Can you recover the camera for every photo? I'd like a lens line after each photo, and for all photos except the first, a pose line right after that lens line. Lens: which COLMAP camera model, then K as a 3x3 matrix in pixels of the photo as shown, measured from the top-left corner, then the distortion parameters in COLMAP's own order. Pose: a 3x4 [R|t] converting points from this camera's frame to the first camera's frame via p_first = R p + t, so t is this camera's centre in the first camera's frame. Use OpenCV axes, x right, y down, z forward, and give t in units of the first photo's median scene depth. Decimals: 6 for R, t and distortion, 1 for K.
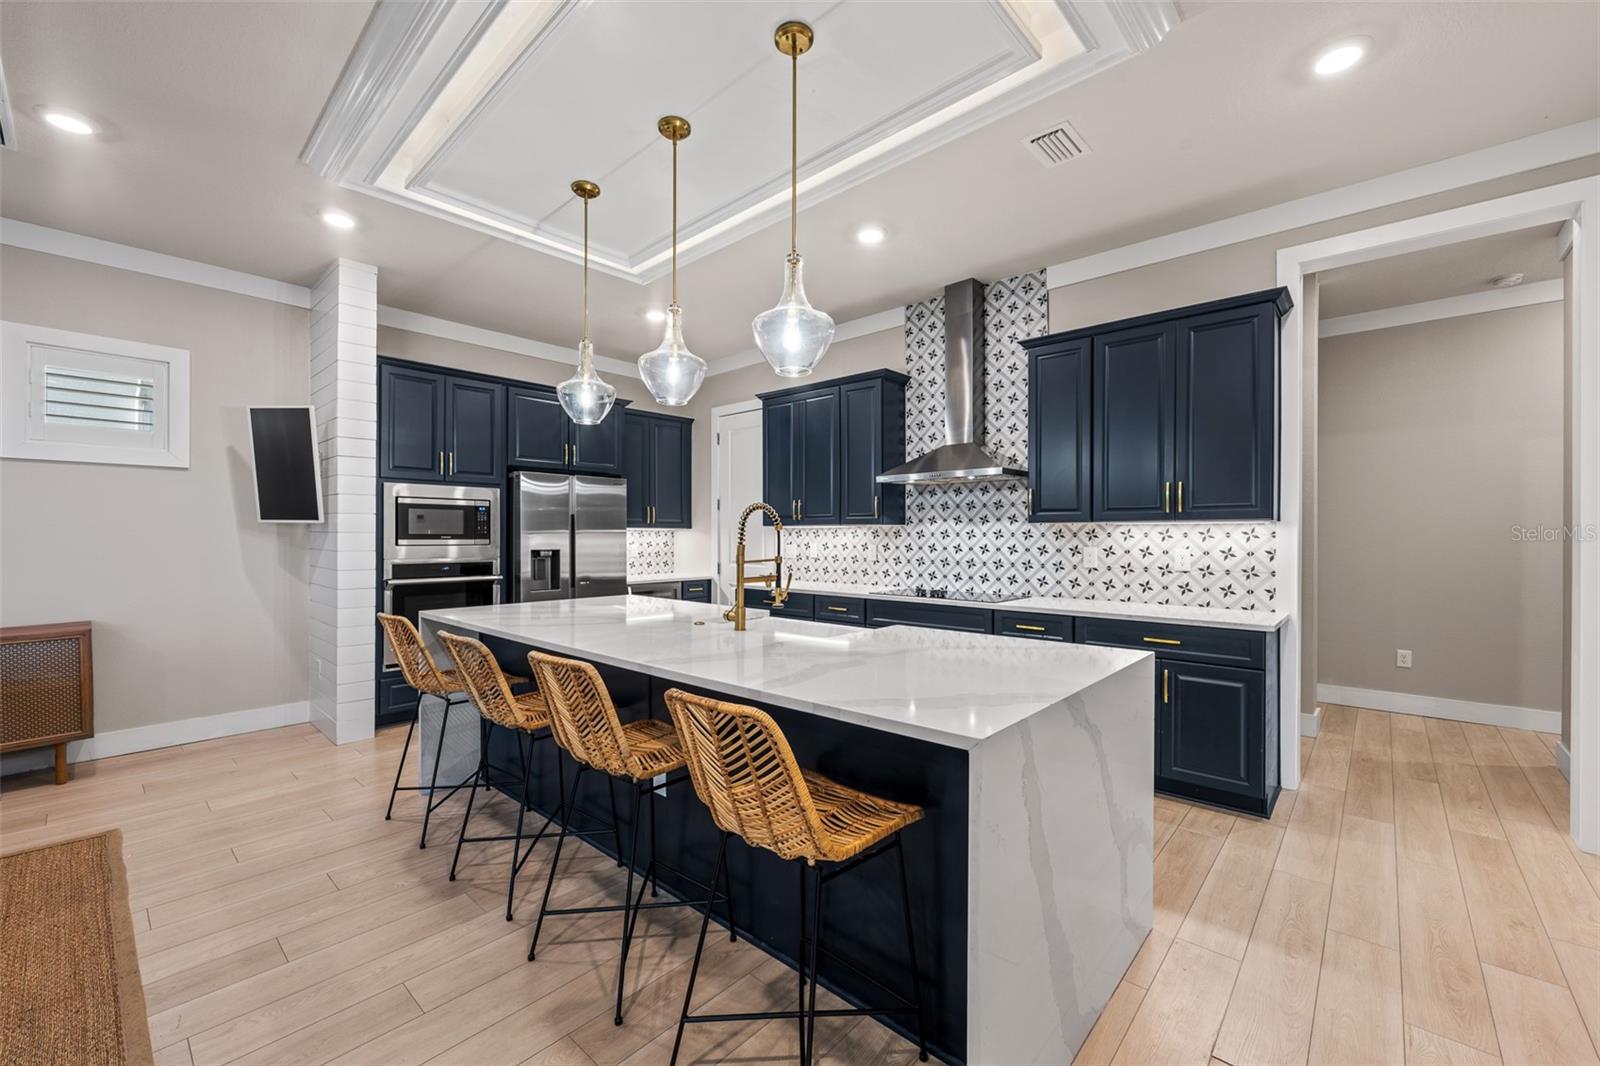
lens RADIAL K [[648.3, 0, 787.2], [0, 648.3, 538.9], [0, 0, 1]] dist [0.000056, -0.000595]
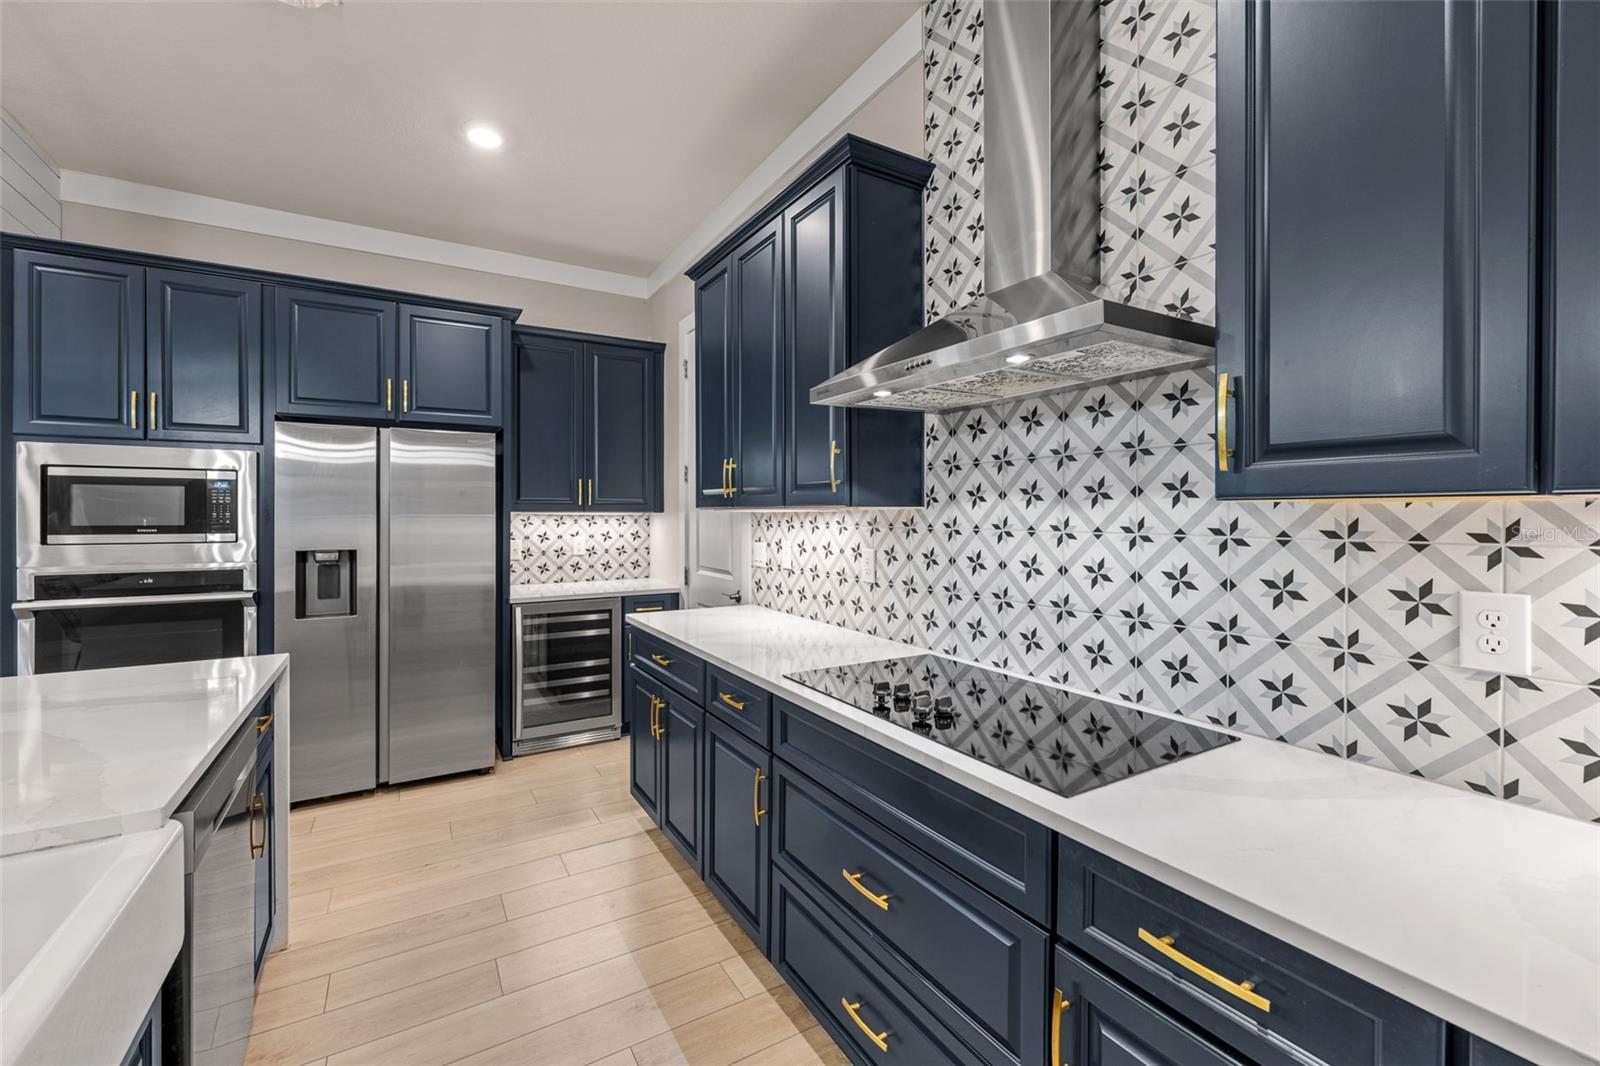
lens RADIAL K [[648.3, 0, 798.6], [0, 648.3, 519.9], [0, 0, 1]] dist [0.000056, -0.000595]
pose [[0.957940, 0.000785, -0.286968, 0.240798], [0.000053, 0.999996, 0.002914, -0.014623], [0.286969, -0.002807, 0.957936, 0.587468]]
